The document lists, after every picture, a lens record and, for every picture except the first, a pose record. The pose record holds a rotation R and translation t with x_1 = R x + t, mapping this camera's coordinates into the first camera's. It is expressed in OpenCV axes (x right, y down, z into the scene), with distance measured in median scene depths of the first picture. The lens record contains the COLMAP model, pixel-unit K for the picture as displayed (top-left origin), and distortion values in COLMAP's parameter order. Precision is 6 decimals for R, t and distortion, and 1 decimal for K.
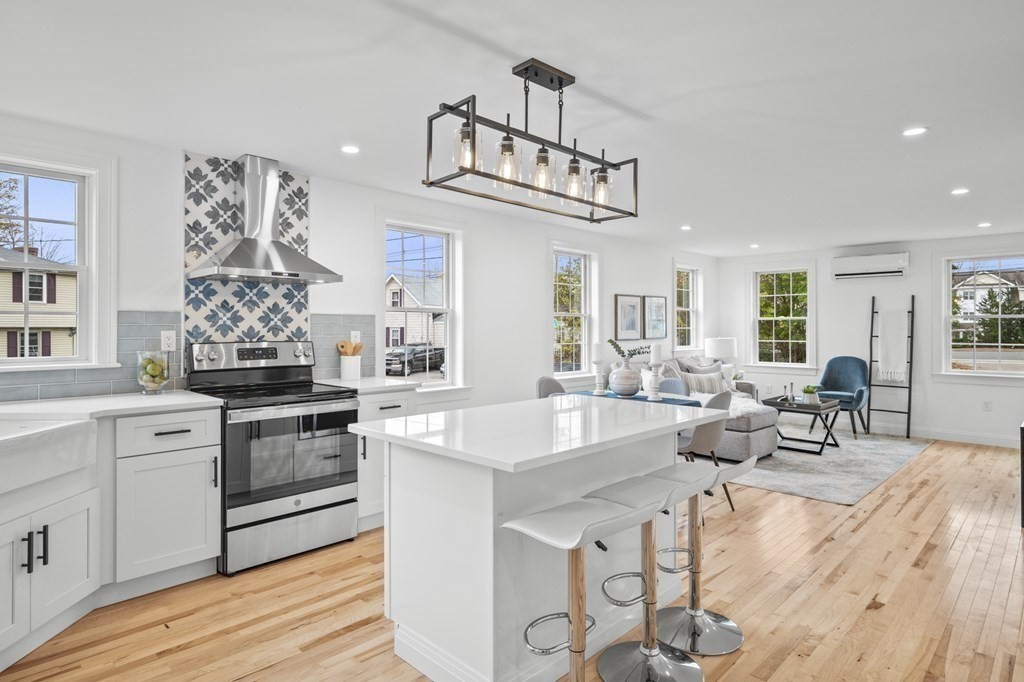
lens RADIAL K [[570.6, 0, 512.8], [0, 570.6, 325.8], [0, 0, 1]] dist [-0.000910, 0.000401]
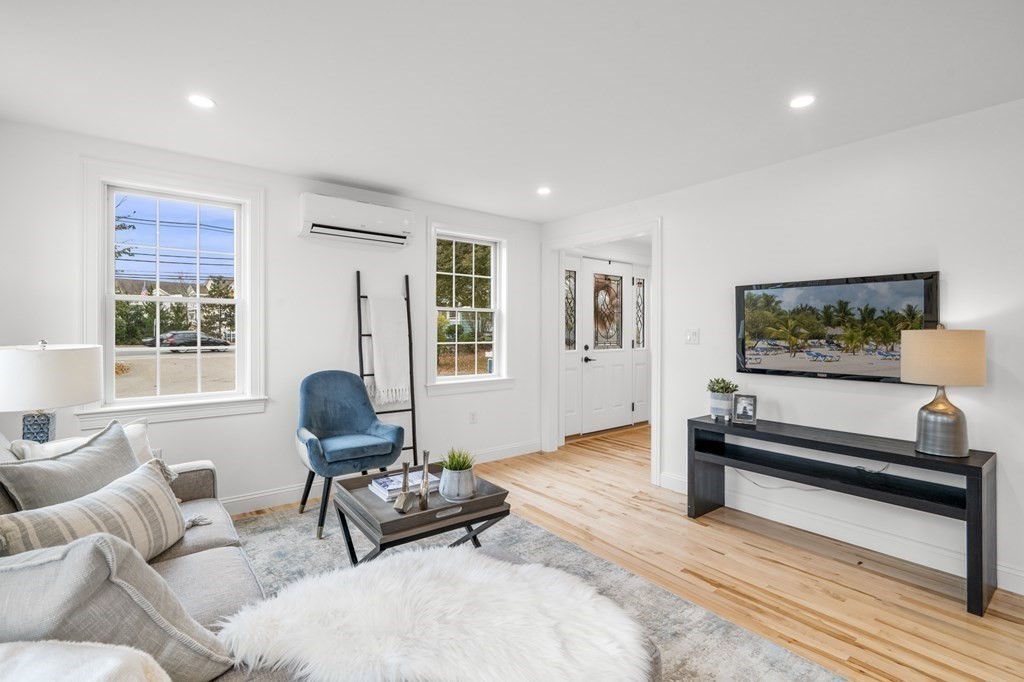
lens RADIAL K [[474.9, 0, 509.5], [0, 474.9, 331.6], [0, 0, 1]] dist [-0.000079, -0.000093]
pose [[0.131916, -0.004072, 0.991253, 0.259875], [-0.007372, 0.999960, 0.005089, 0.019819], [-0.991233, -0.007979, 0.131881, 1.427445]]
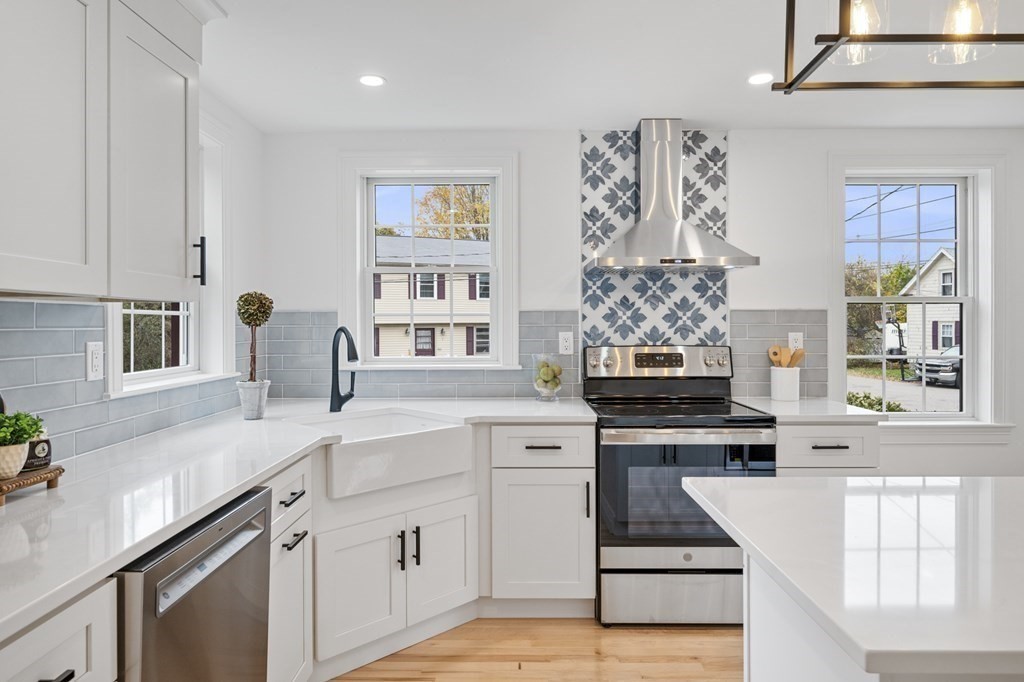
lens RADIAL K [[645.1, 0, 510.5], [0, 645.1, 326.3], [0, 0, 1]] dist [-0.003855, -0.000304]
pose [[0.689406, 0.001484, -0.724373, 0.071510], [0.005950, 0.999953, 0.007711, -0.007579], [0.724351, -0.009626, 0.689365, 0.193299]]
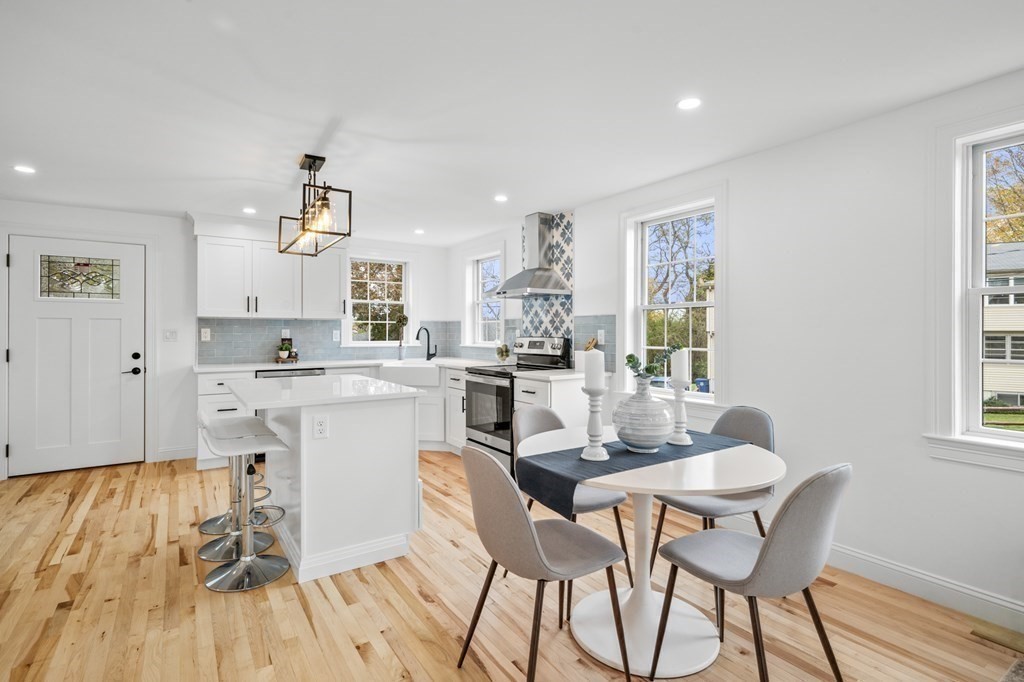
lens RADIAL K [[499.8, 0, 513.4], [0, 499.8, 329.6], [0, 0, 1]] dist [0.001882, 0.000006]
pose [[-0.204197, -0.005196, -0.978916, 0.792126], [0.003530, 0.999976, -0.006044, 0.015287], [0.978923, -0.004690, -0.204174, 1.124792]]
